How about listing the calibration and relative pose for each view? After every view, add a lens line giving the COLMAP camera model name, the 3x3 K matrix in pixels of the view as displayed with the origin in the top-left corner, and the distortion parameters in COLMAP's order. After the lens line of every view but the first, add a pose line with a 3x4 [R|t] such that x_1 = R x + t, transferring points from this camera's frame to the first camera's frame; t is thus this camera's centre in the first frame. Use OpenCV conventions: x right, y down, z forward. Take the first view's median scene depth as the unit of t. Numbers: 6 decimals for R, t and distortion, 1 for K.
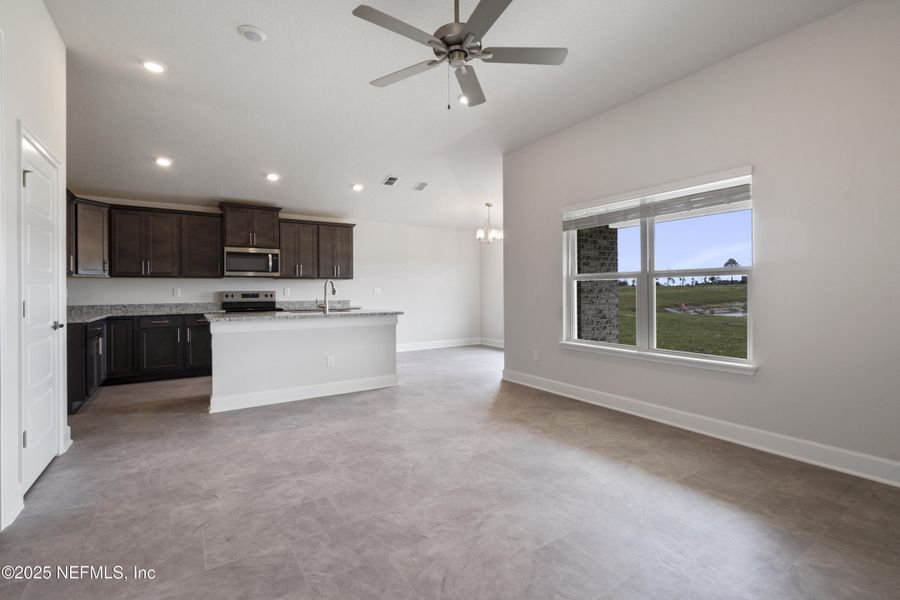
lens RADIAL K [[402.0, 0, 450.6], [0, 402.0, 293.1], [0, 0, 1]] dist [-0.005223, -0.000848]
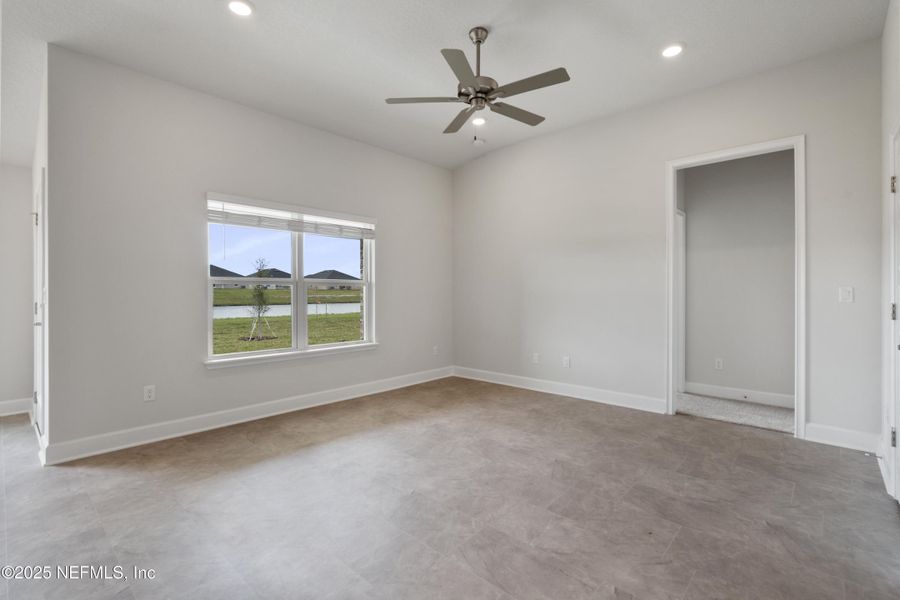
lens RADIAL K [[402.0, 0, 449.6], [0, 402.0, 296.3], [0, 0, 1]] dist [-0.005223, -0.000848]
pose [[-0.227569, -0.002292, 0.973759, -1.230195], [0.006610, 0.999971, 0.003899, -0.015030], [-0.973740, 0.007324, -0.227547, 1.473049]]
